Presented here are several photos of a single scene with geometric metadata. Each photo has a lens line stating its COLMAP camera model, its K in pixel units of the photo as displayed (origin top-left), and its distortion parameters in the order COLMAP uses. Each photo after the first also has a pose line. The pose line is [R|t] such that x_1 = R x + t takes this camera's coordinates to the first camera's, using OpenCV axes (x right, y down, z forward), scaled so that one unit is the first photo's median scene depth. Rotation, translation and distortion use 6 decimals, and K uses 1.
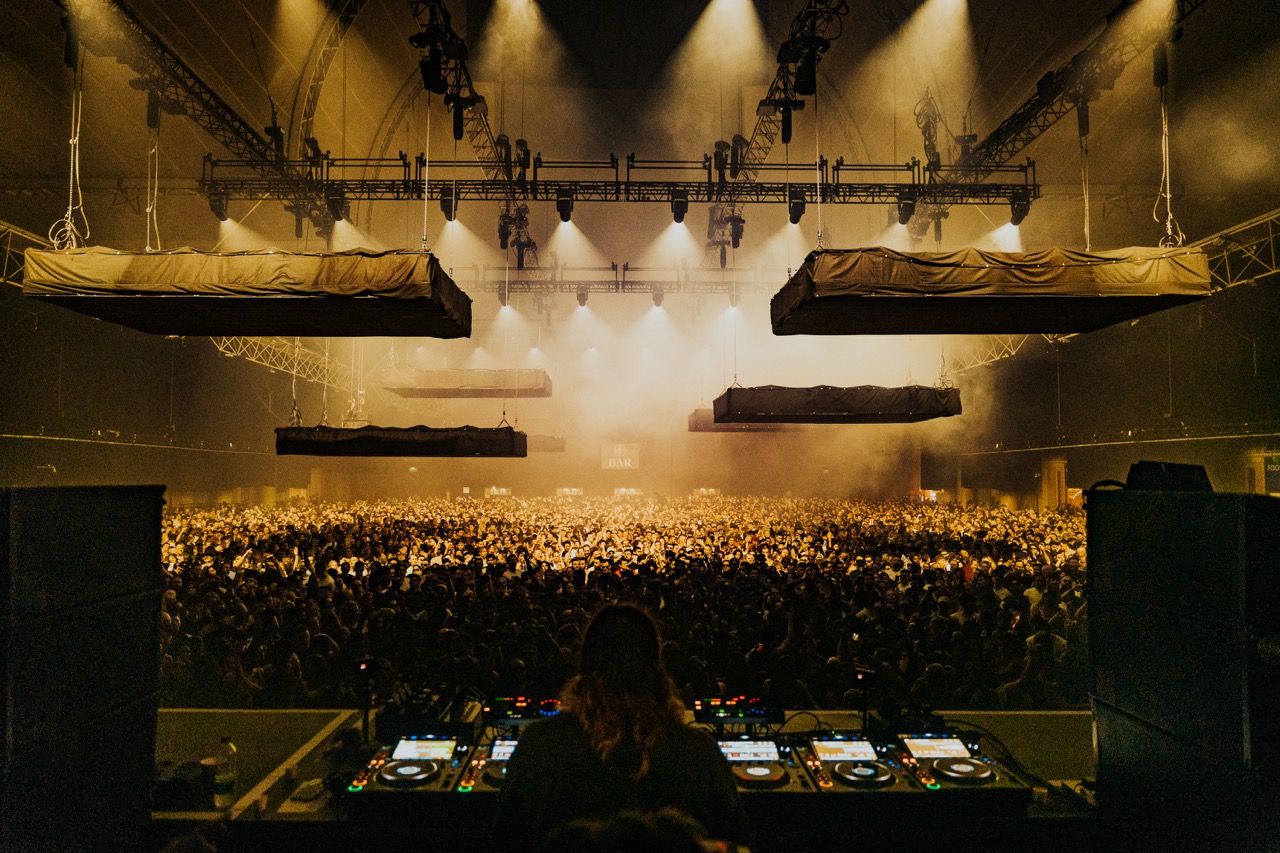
lens RADIAL K [[865.8, 0, 640.0], [0, 865.8, 426.5], [0, 0, 1]] dist [0.007776, -0.028274]
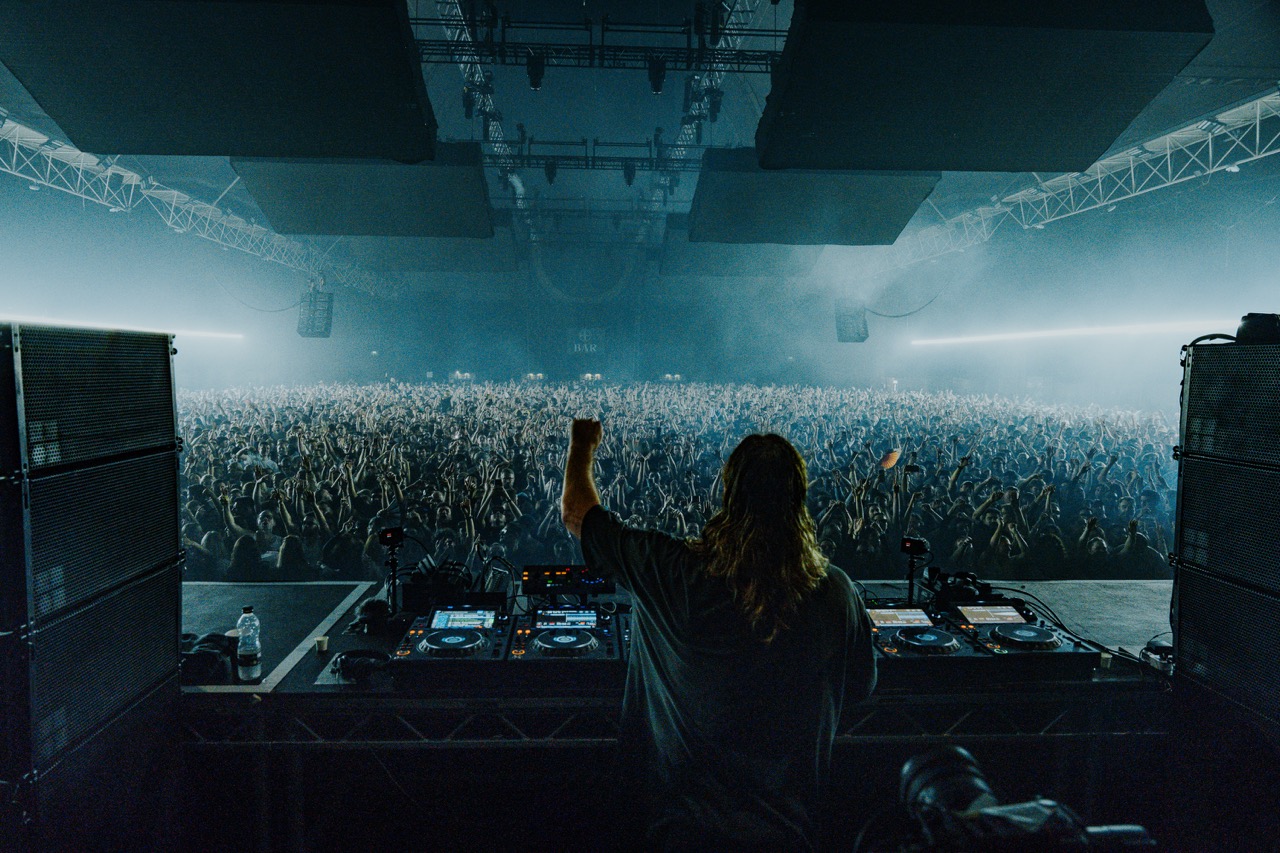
lens RADIAL K [[865.8, 0, 640.0], [0, 865.8, 426.5], [0, 0, 1]] dist [0.007776, -0.028274]
pose [[0.999060, 0.003111, 0.043246, -0.094765], [-0.008728, 0.991437, 0.130293, 0.037479], [-0.042470, -0.130548, 0.990532, 0.077720]]
